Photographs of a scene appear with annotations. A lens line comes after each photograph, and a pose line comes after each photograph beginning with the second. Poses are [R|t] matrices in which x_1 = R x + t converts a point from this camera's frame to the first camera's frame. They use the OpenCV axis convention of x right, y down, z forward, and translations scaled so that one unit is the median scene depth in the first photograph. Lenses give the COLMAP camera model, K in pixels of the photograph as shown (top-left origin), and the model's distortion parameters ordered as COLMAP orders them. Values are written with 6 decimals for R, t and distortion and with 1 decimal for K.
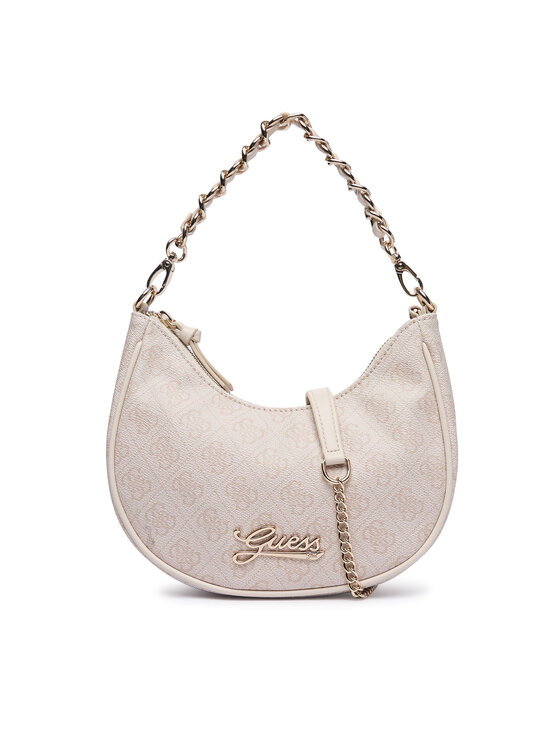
lens RADIAL K [[658.8, 0, 275.5], [0, 658.8, 371.0], [0, 0, 1]] dist [0.084588, 0.002915]
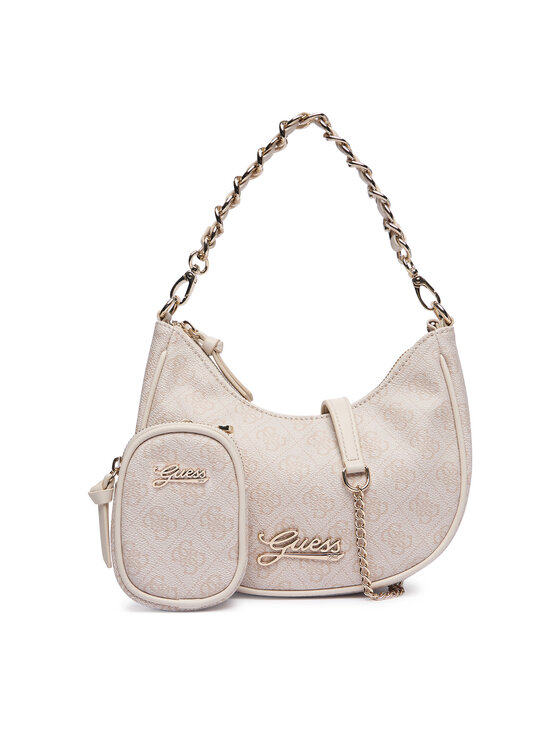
lens RADIAL K [[797.3, 0, 285.3], [0, 797.3, 375.0], [0, 0, 1]] dist [0.005651, 0.000000]
pose [[0.999981, -0.002172, -0.005693, -0.011943], [0.002156, 0.999994, -0.002729, -0.005933], [0.005699, 0.002717, 0.999980, -0.254861]]
